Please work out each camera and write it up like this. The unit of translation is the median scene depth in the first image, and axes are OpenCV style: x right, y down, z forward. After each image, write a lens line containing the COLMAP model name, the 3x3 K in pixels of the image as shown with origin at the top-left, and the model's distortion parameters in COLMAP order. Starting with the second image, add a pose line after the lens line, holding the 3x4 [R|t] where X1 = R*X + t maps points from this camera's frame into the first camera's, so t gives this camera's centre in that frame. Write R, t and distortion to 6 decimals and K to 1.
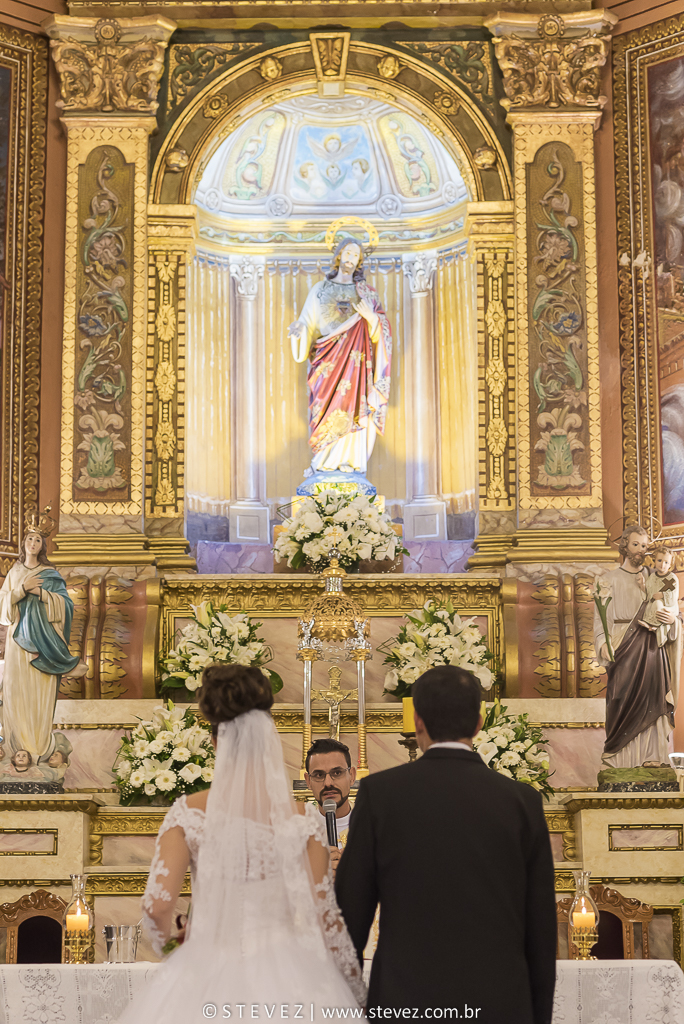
lens RADIAL K [[2366.4, 0, 341.5], [0, 2366.4, 528.9], [0, 0, 1]] dist [0.012204, -0.873597]
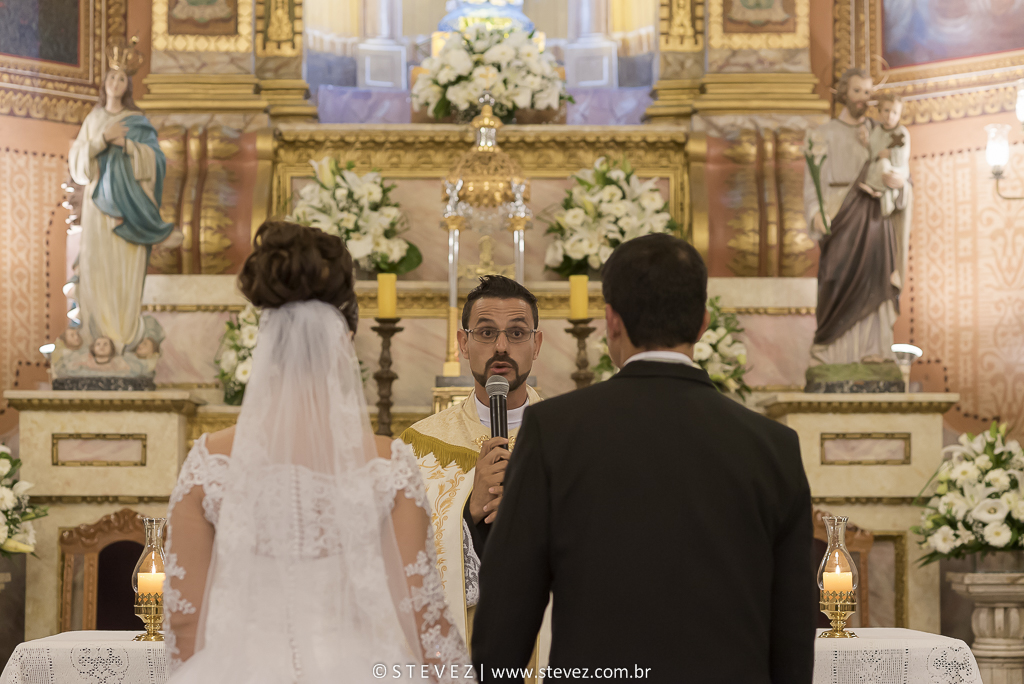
lens RADIAL K [[2366.4, 0, 512.0], [0, 2366.4, 342.0], [0, 0, 1]] dist [0.012204, -0.873597]
pose [[0.999787, 0.006856, 0.019469, -0.009174], [-0.008809, 0.994740, 0.102054, 0.009882], [-0.018667, -0.102204, 0.994588, 0.171515]]
